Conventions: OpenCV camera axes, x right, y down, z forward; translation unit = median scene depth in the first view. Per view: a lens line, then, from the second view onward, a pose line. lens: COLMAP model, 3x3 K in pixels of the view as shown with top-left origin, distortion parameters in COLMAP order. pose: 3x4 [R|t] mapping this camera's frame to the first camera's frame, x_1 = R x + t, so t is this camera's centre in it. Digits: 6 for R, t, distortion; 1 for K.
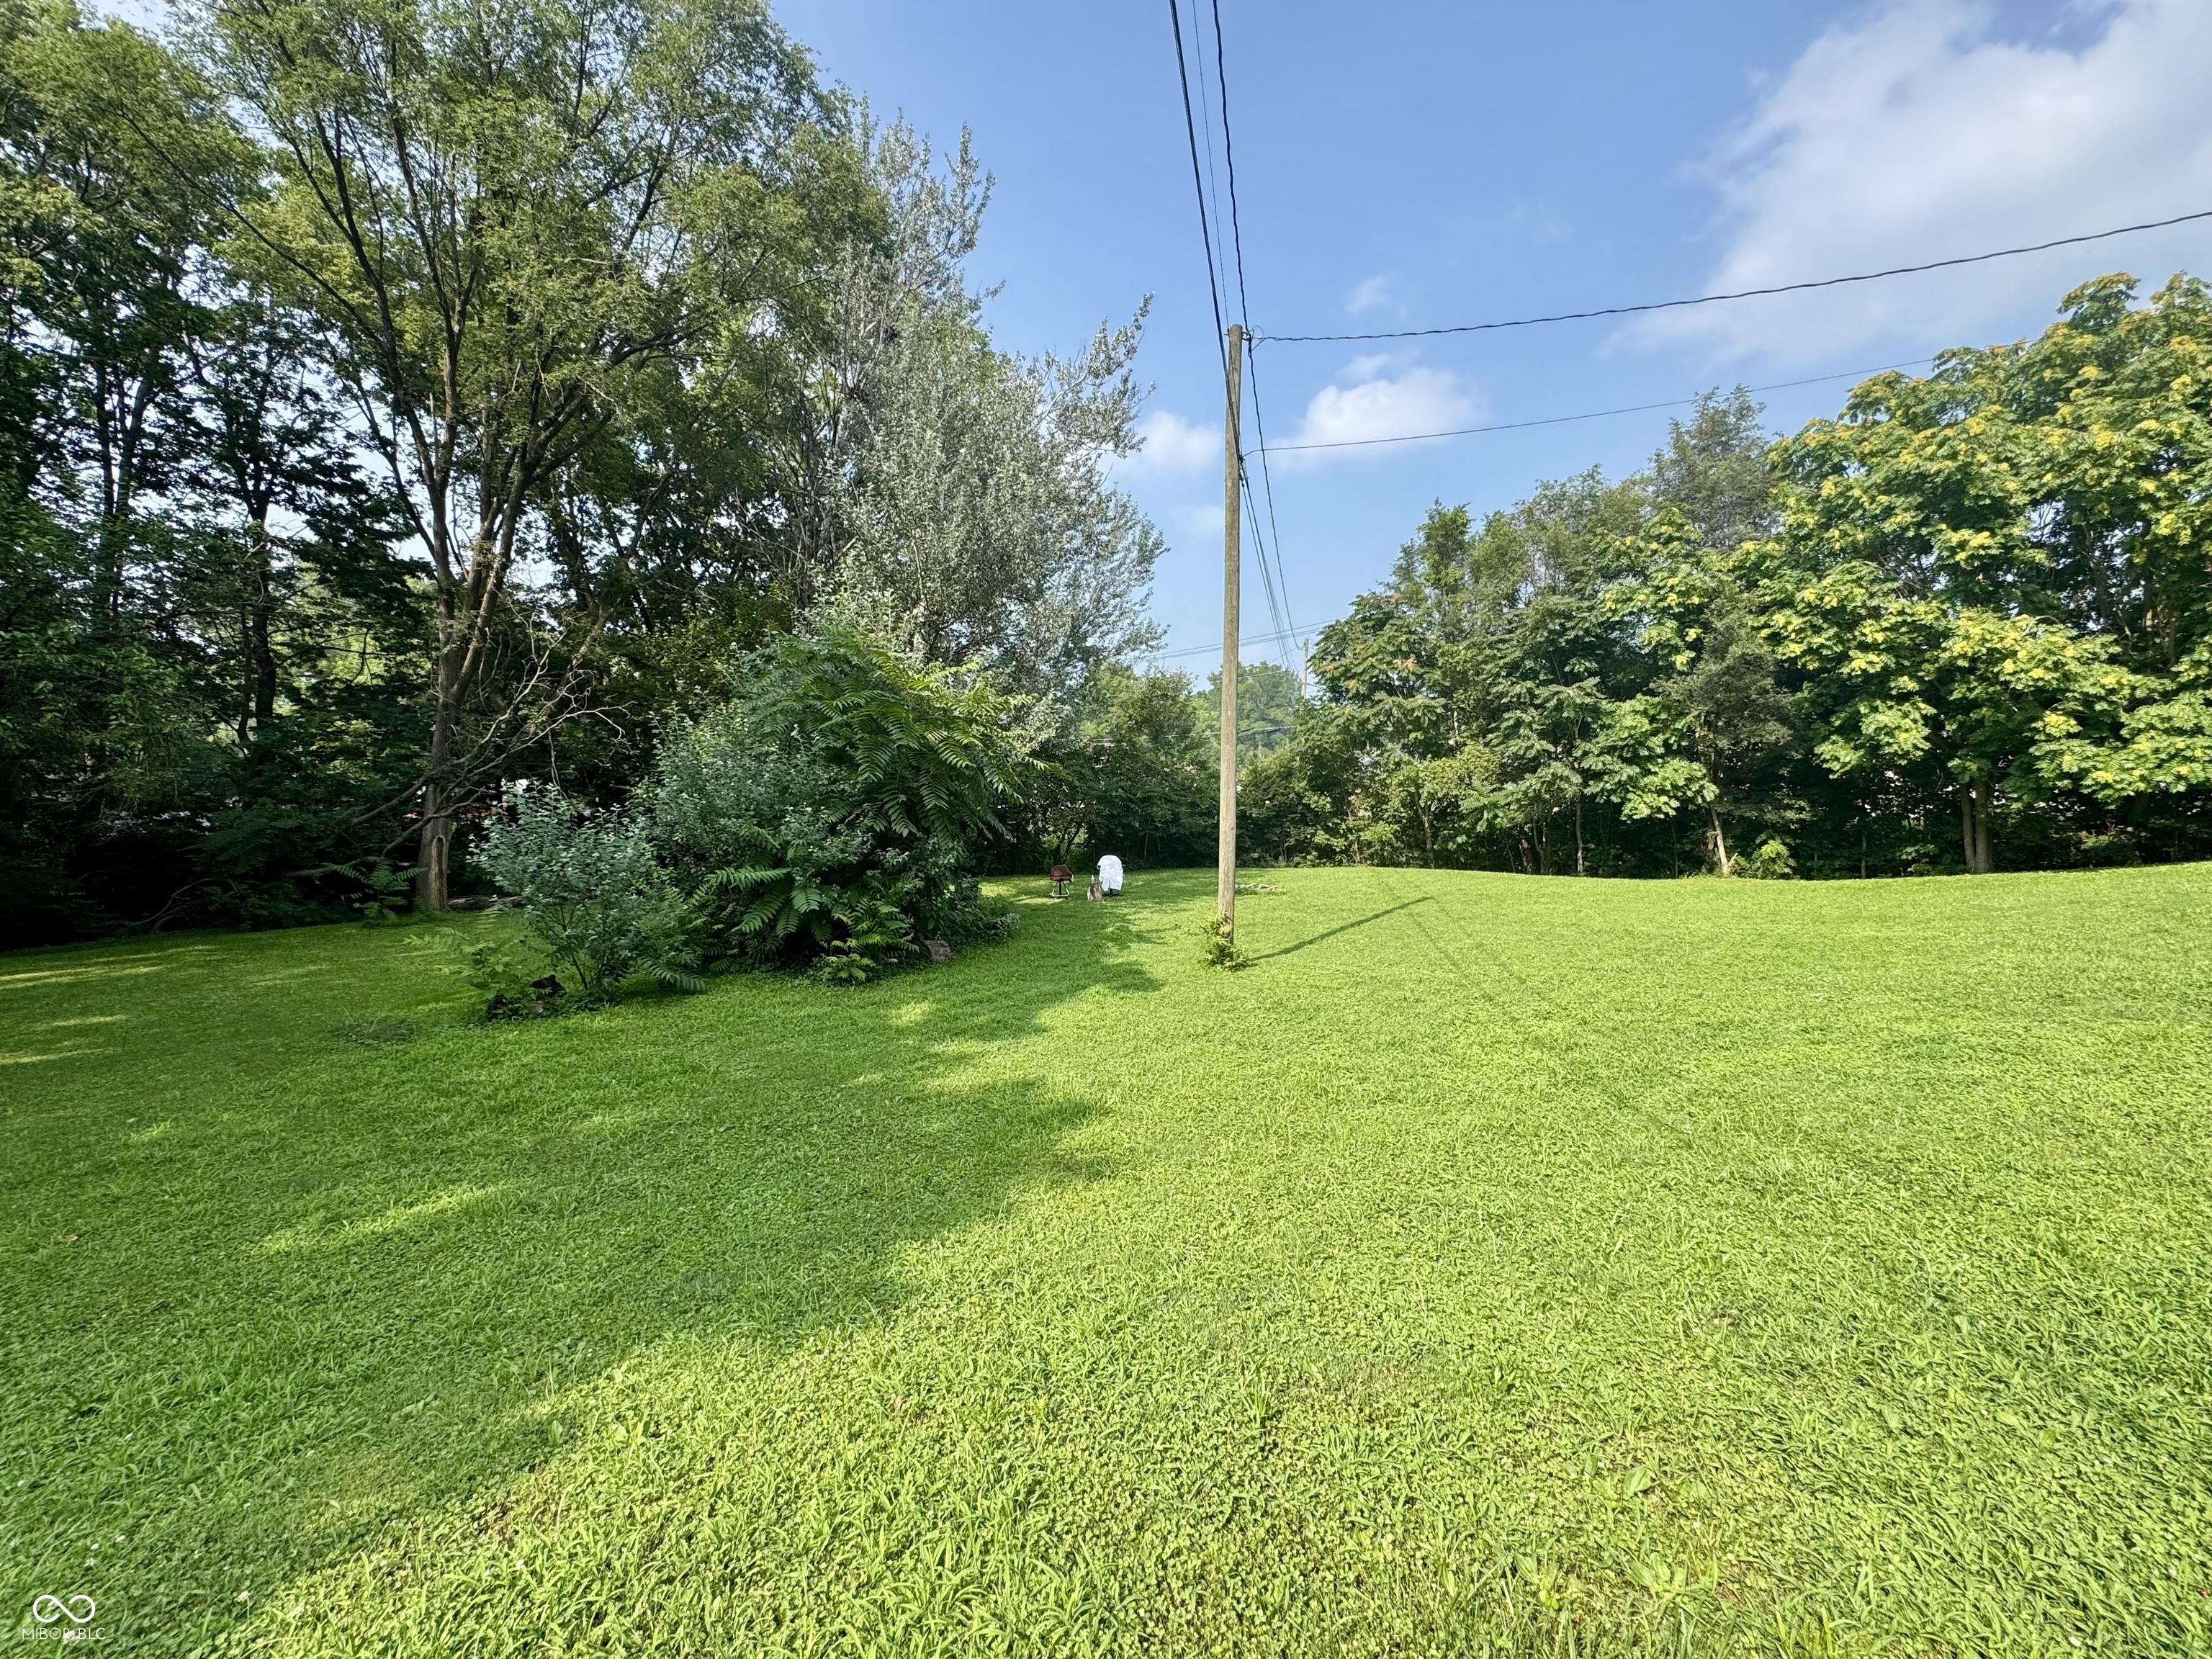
lens RADIAL K [[877.7, 0, 1091.5], [0, 877.7, 824.7], [0, 0, 1]] dist [-0.003088, 0.000025]
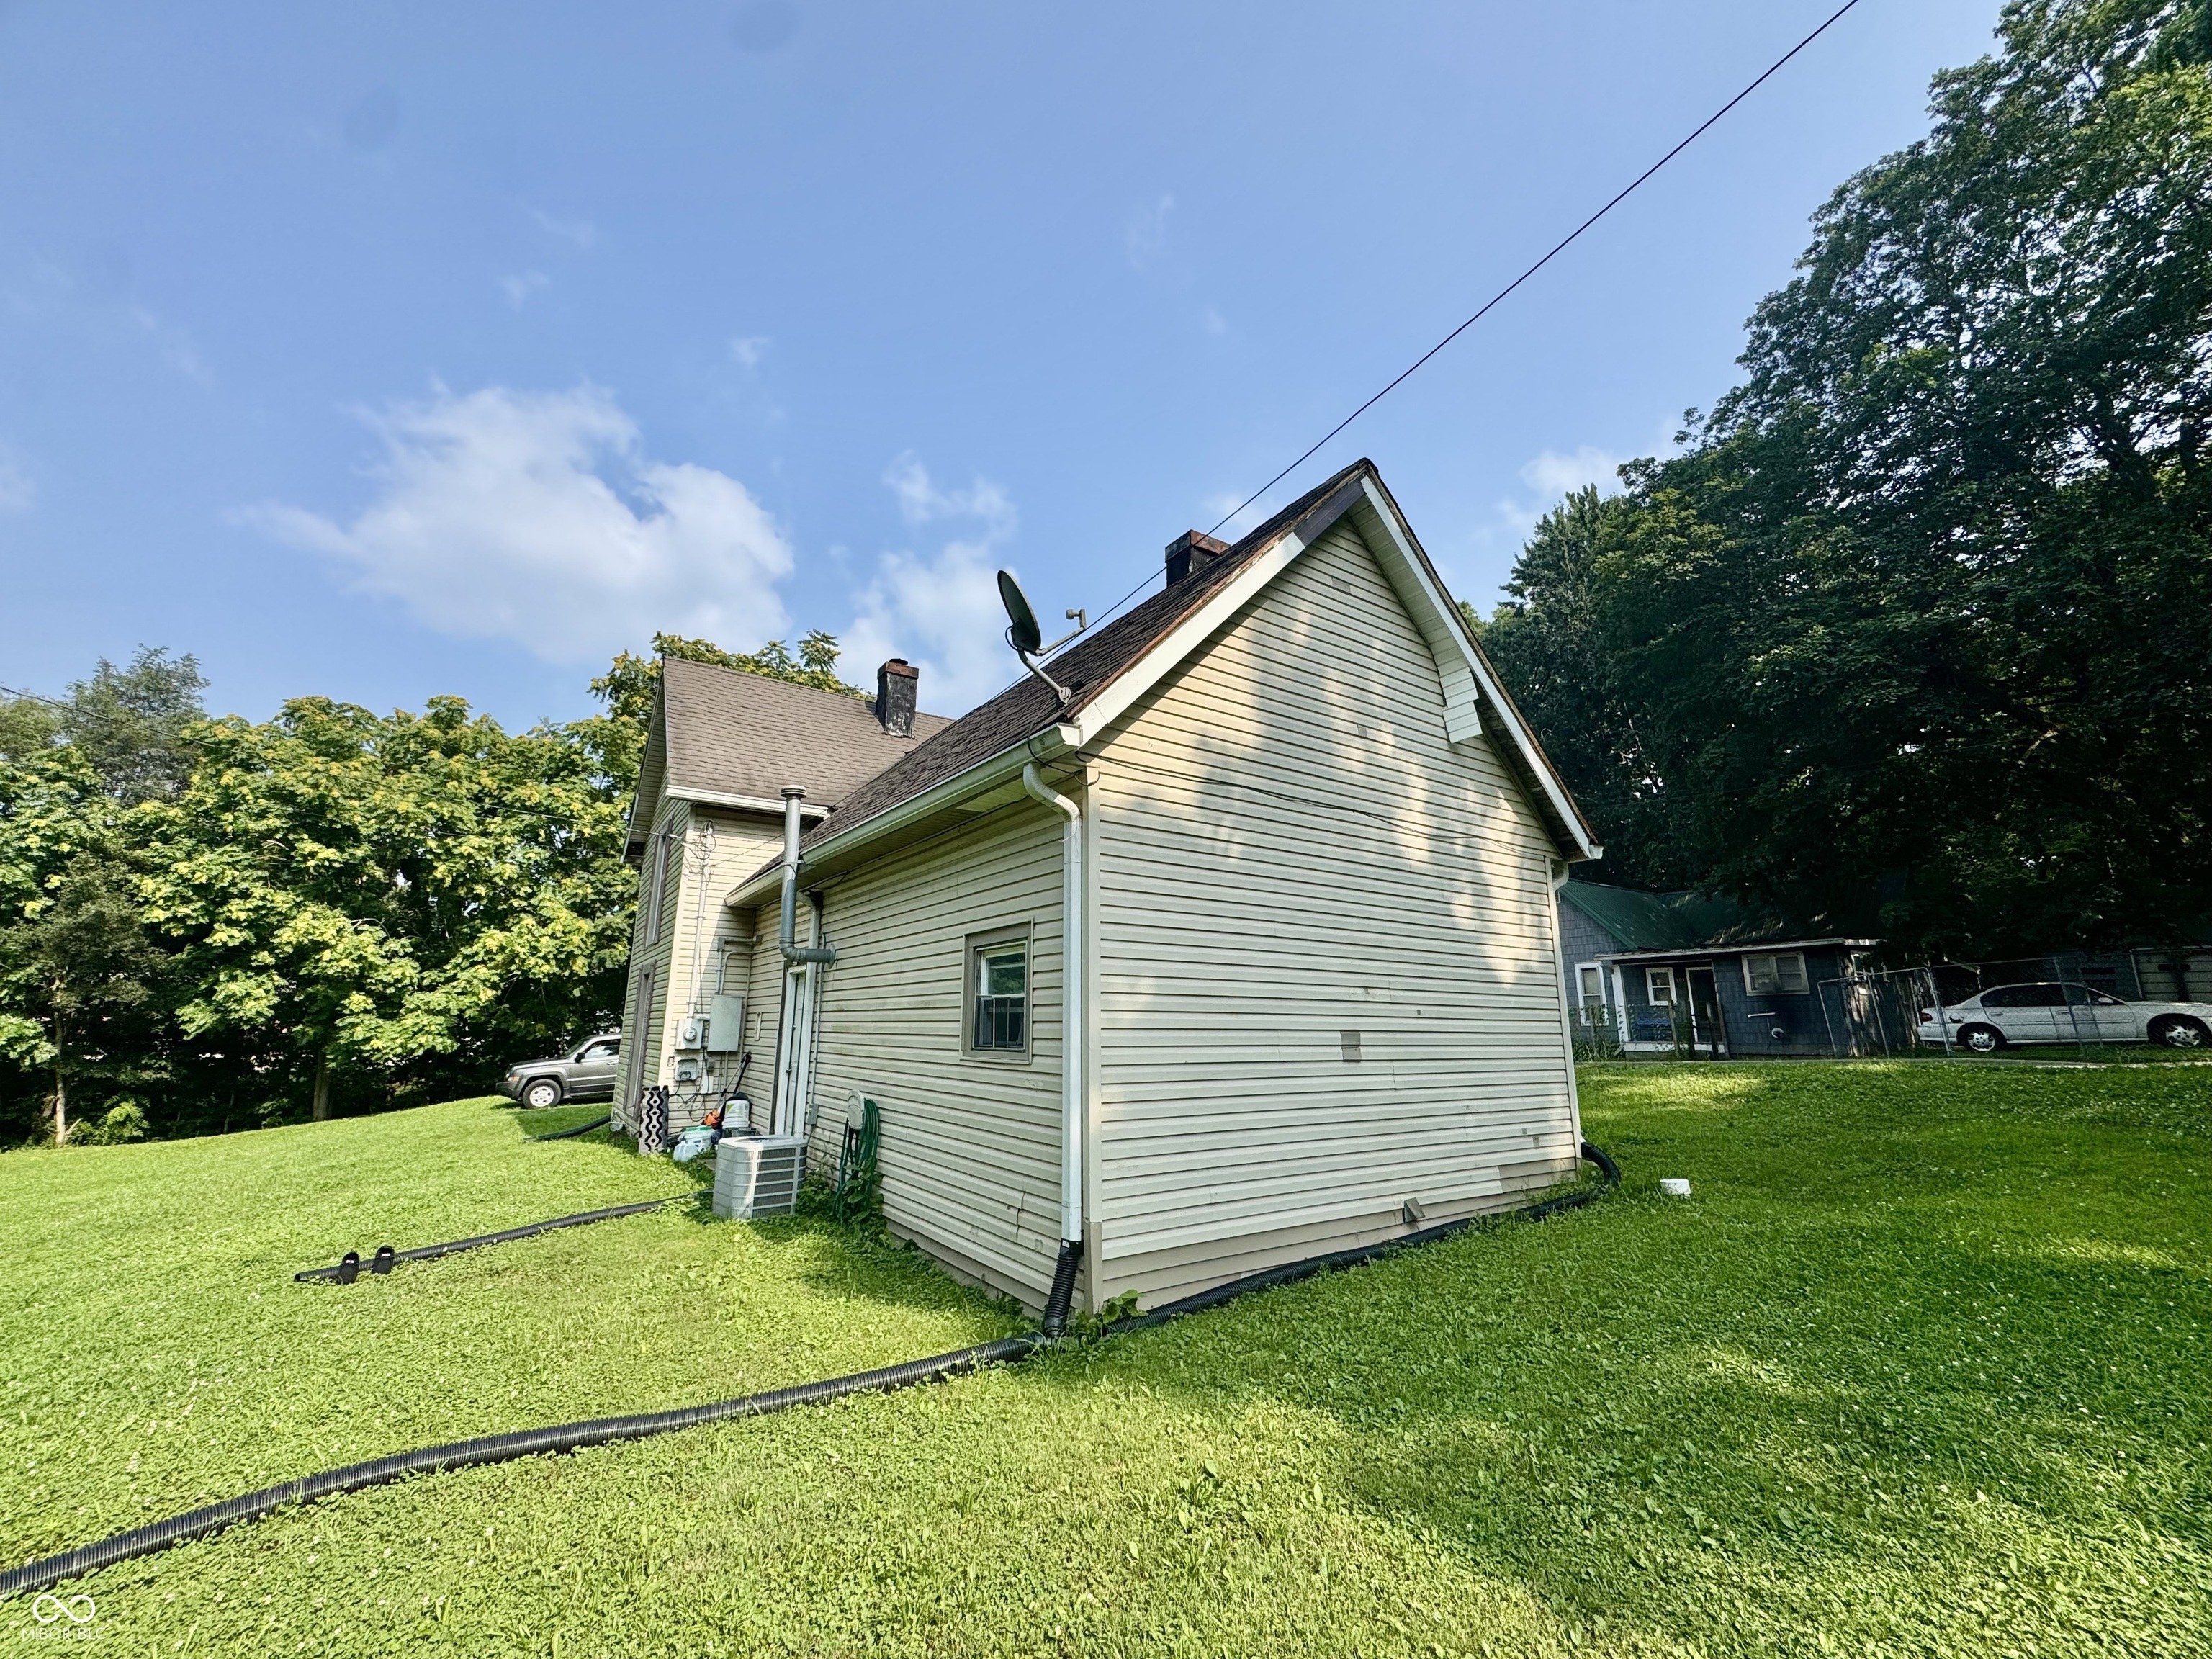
lens RADIAL K [[877.7, 0, 1091.5], [0, 877.7, 824.7], [0, 0, 1]] dist [-0.003088, 0.000025]
pose [[0.217033, 0.230563, 0.948545, 0.023450], [0.024385, 0.970123, -0.241387, -0.025043], [-0.975860, 0.075519, 0.204926, -0.325280]]
